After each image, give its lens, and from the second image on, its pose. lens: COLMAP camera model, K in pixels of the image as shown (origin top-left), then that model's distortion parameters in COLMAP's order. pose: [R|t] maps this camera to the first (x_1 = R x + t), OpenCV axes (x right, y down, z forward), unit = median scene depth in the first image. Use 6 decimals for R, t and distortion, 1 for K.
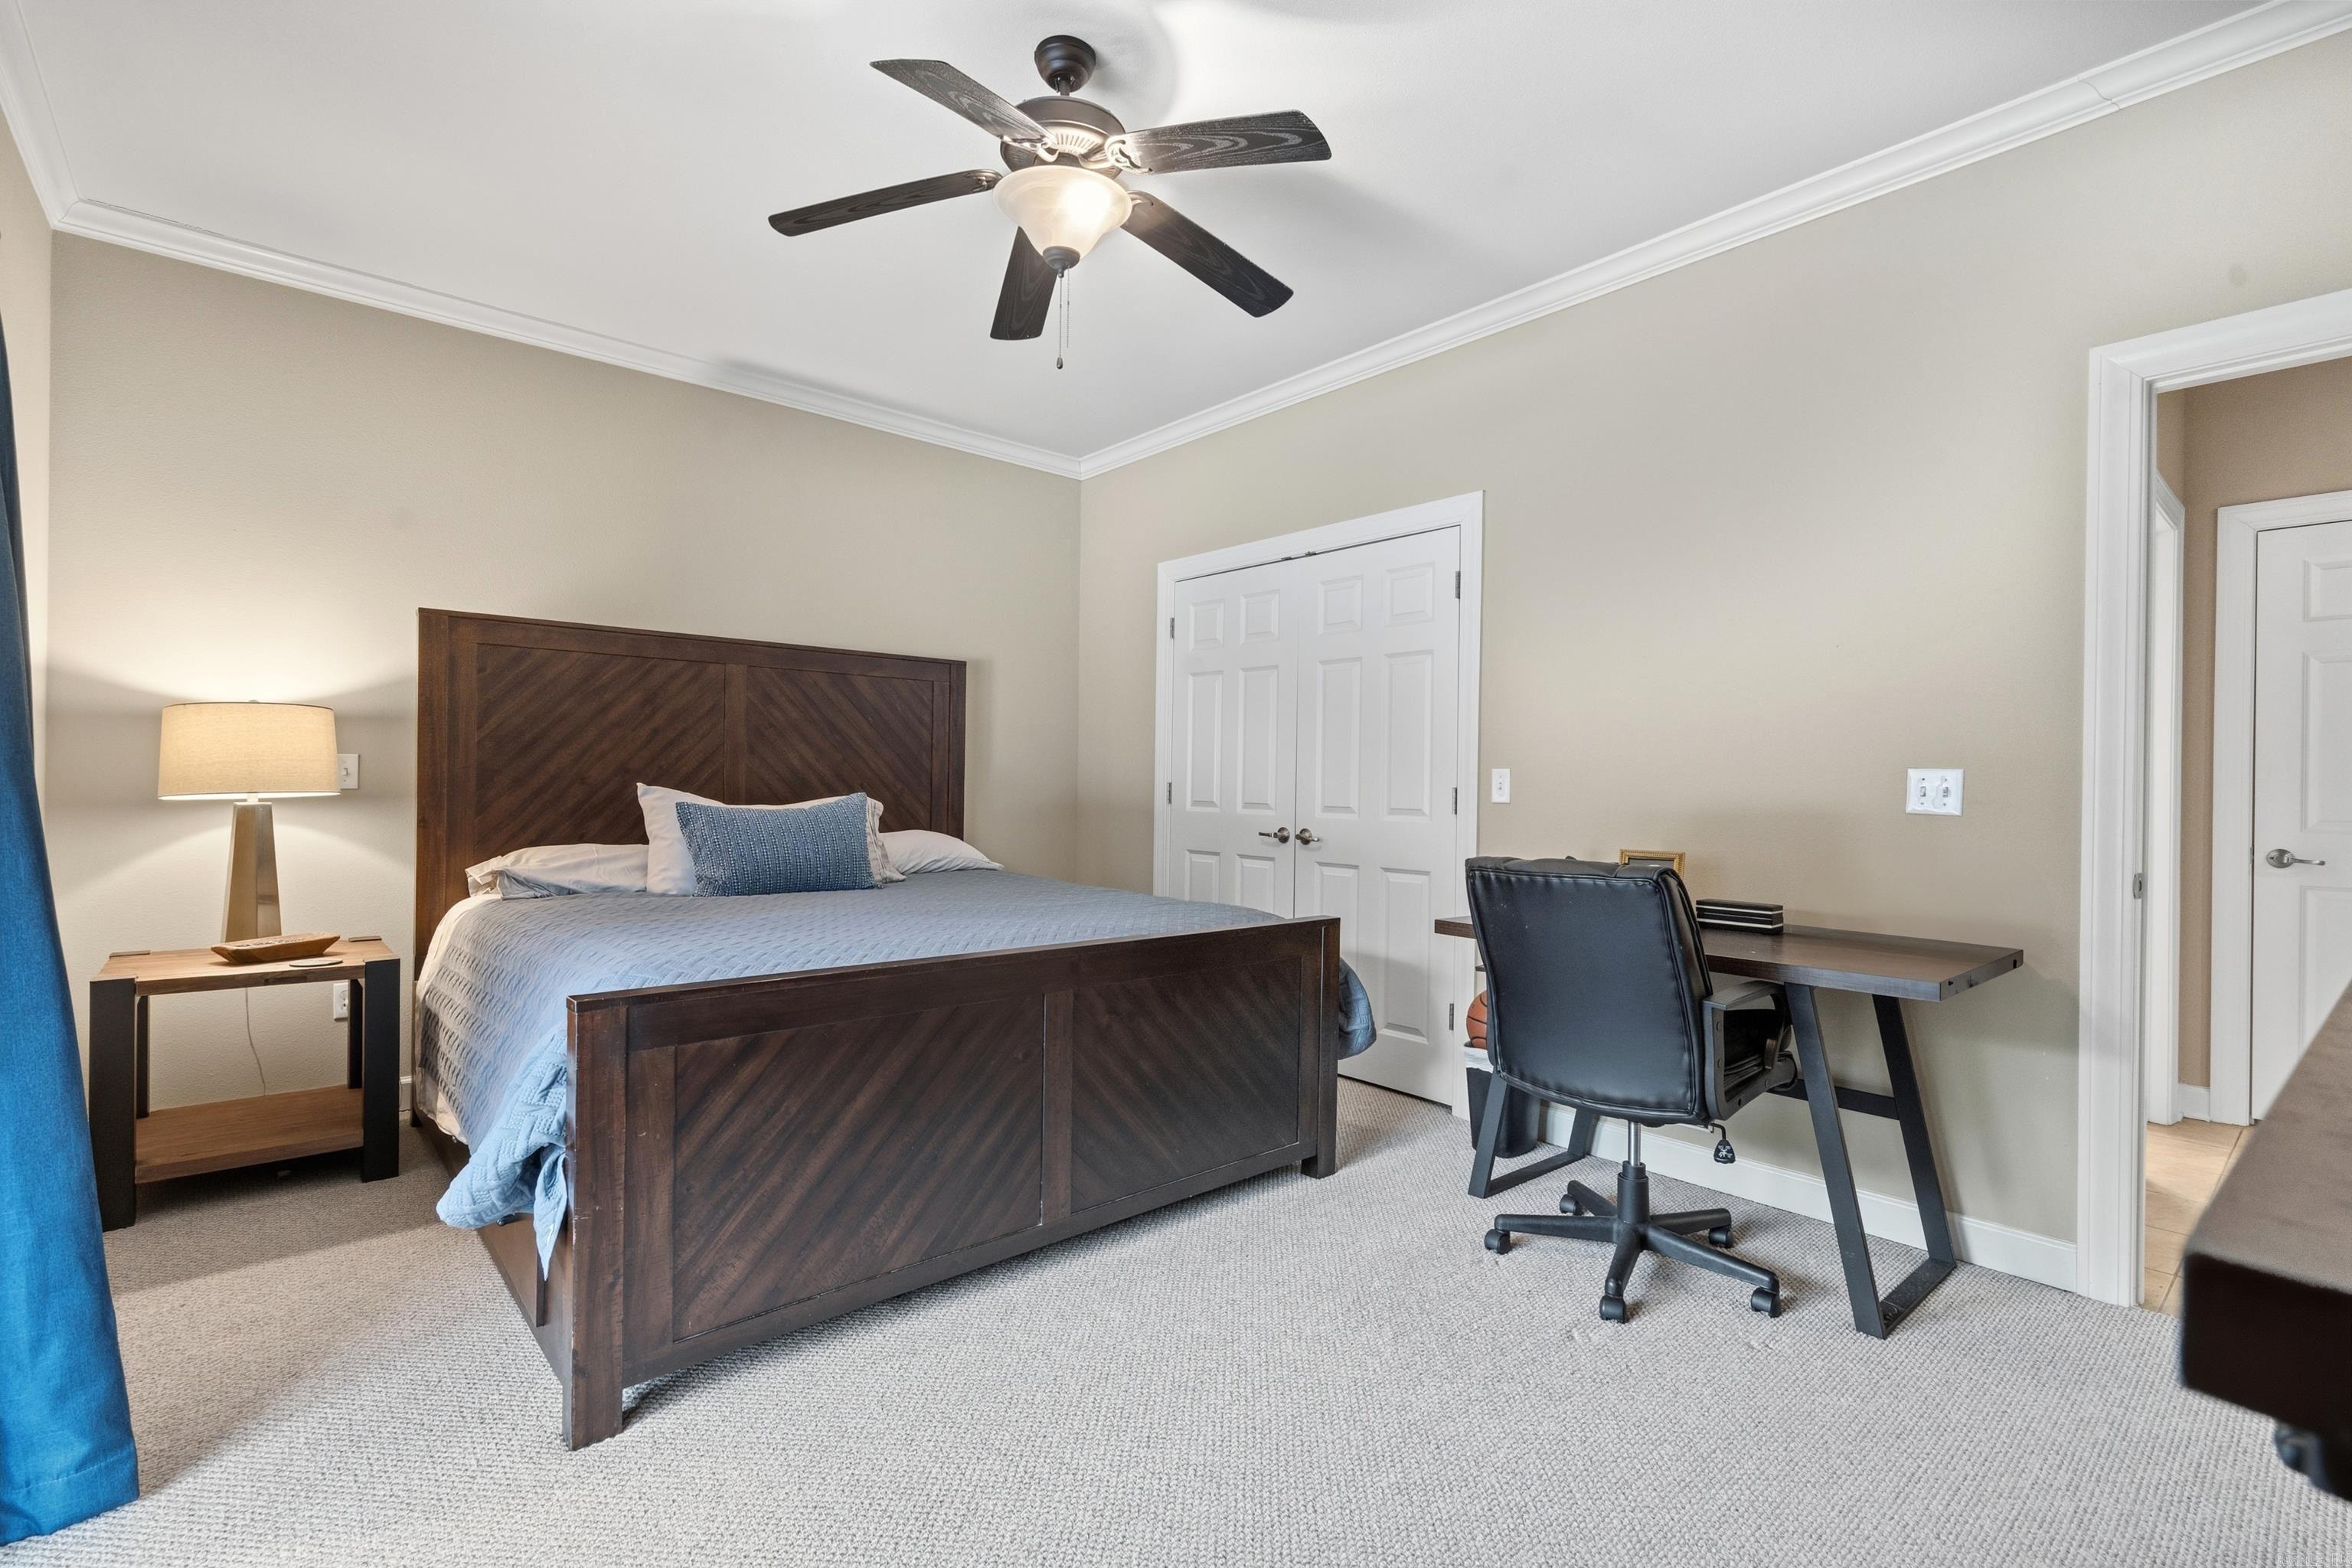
lens RADIAL K [[1063.0, 0, 1166.8], [0, 1063.0, 782.9], [0, 0, 1]] dist [-0.001698, 0.000754]
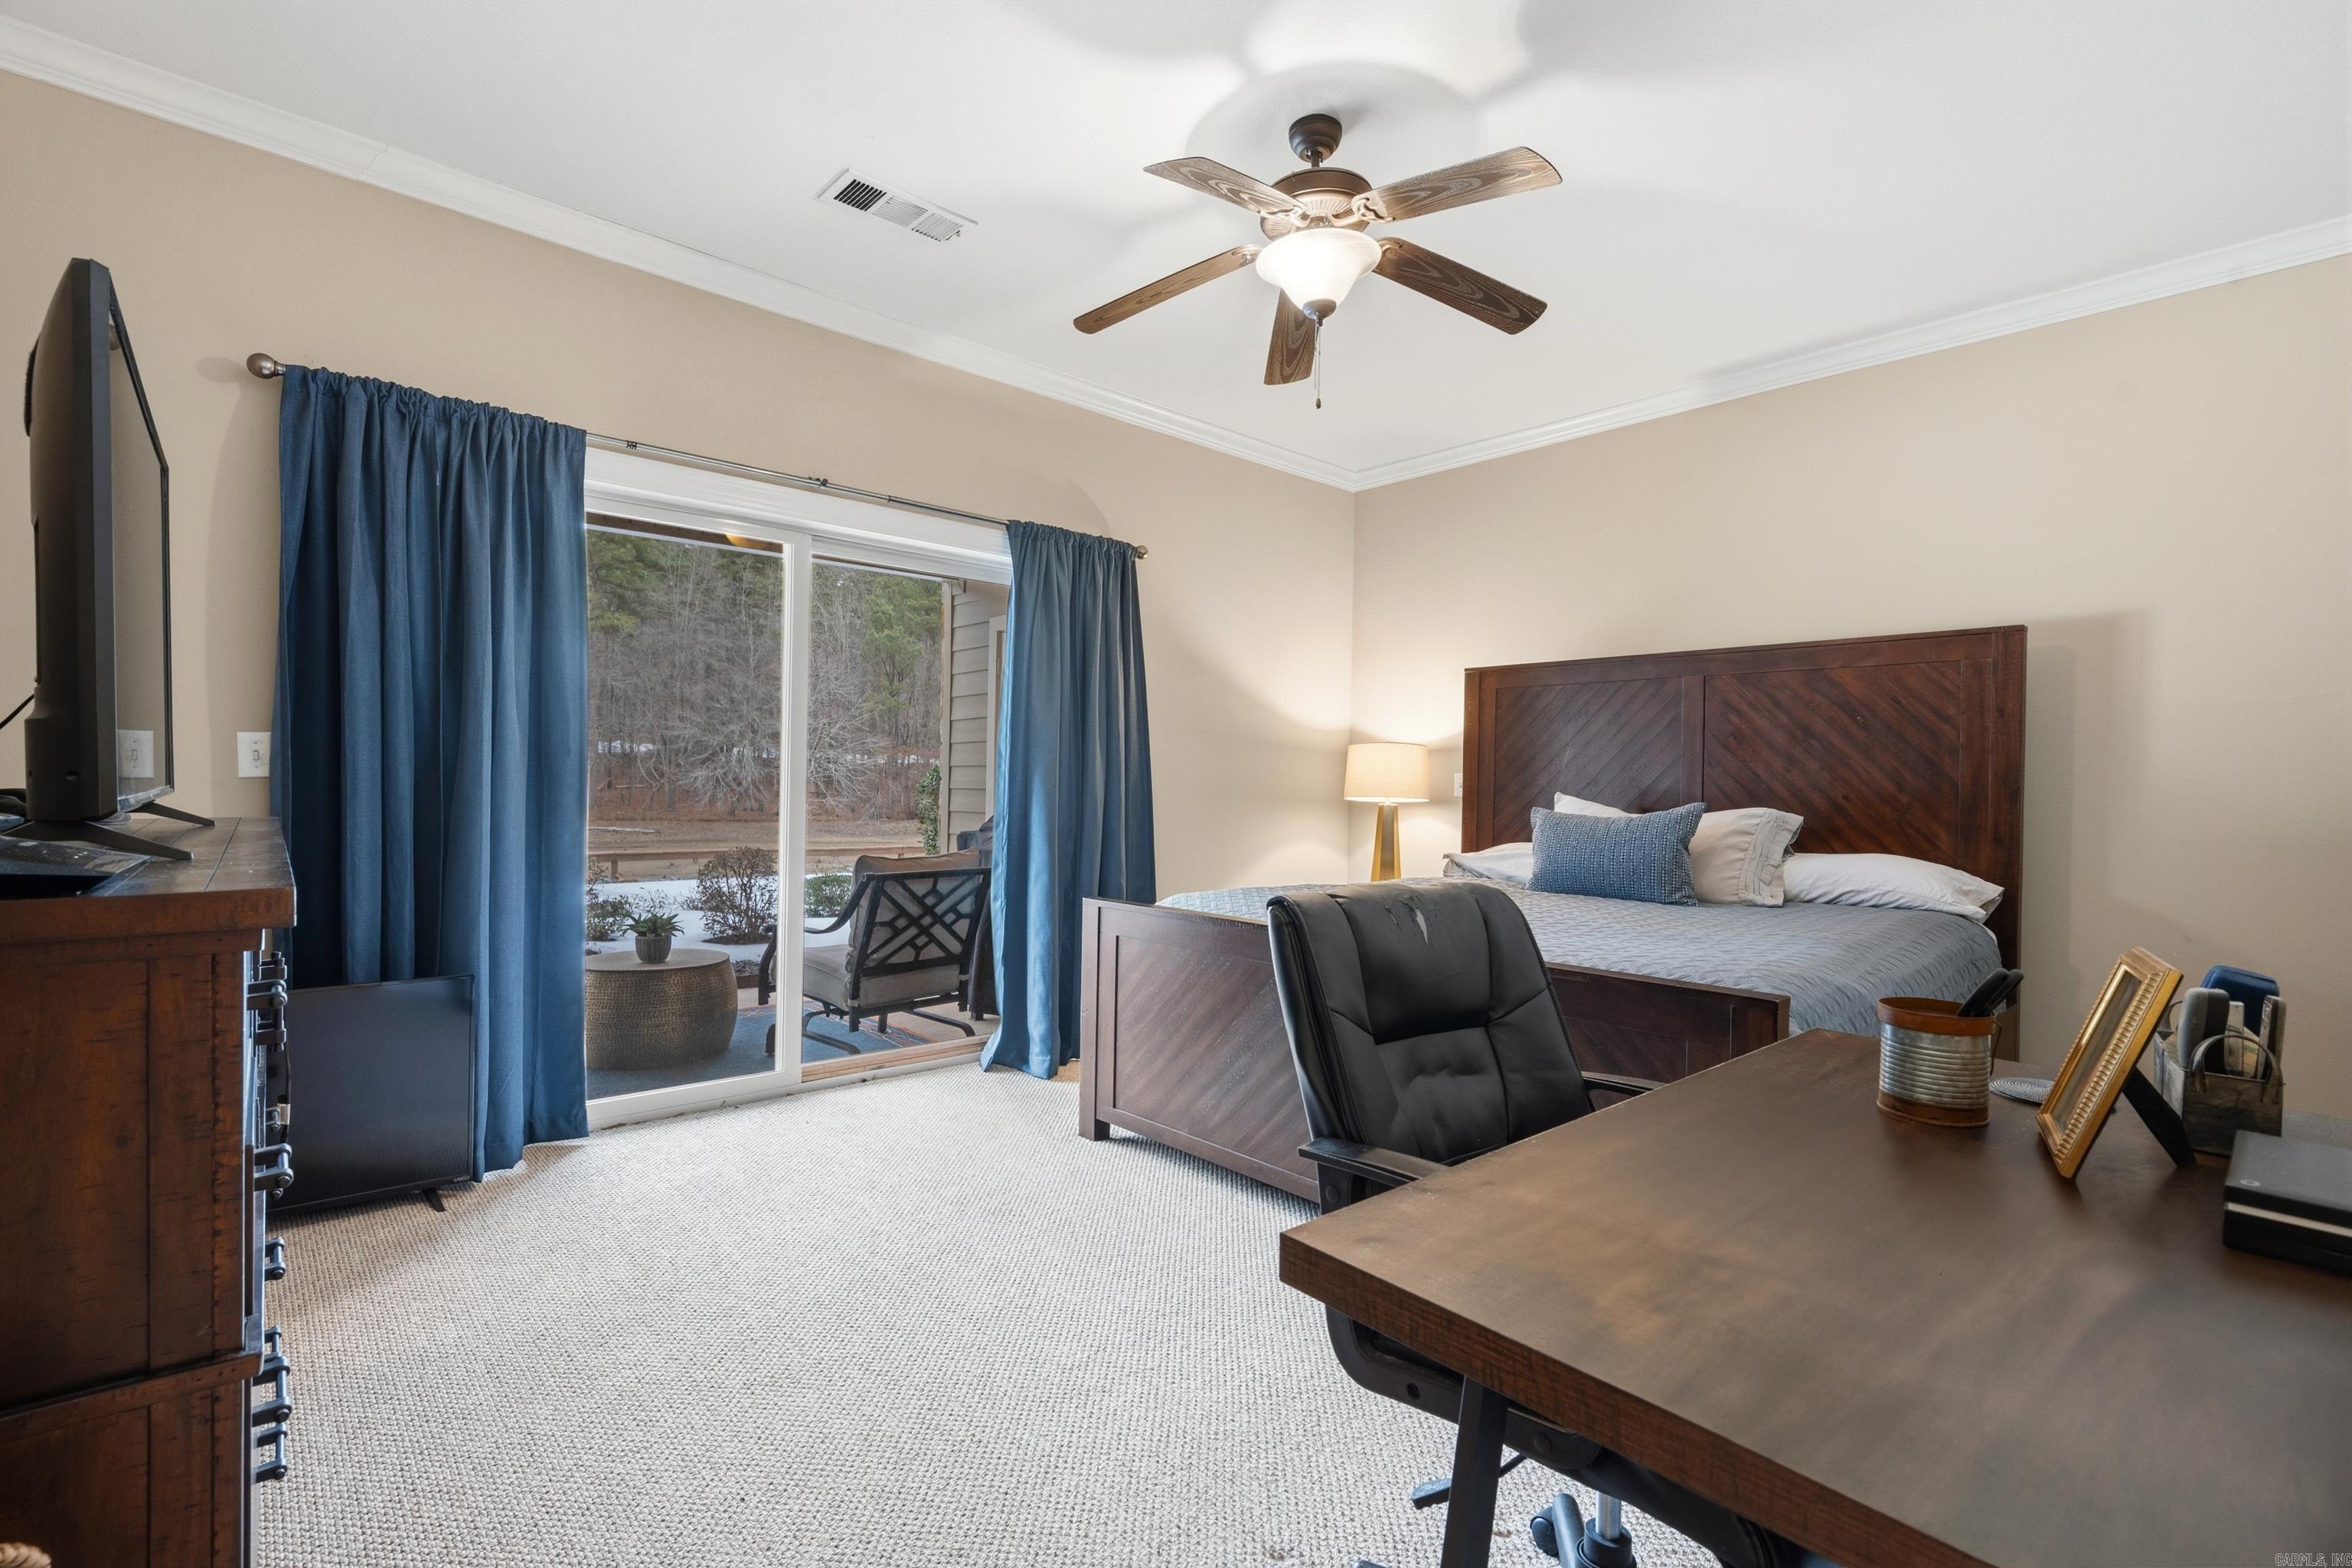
lens RADIAL K [[1060.2, 0, 1171.0], [0, 1060.2, 791.1], [0, 0, 1]] dist [-0.002380, 0.000479]
pose [[0.013052, -0.003292, -0.999909, 0.637898], [-0.011754, 0.999925, -0.003446, 0.007169], [0.999846, 0.011798, 0.013012, 0.532118]]
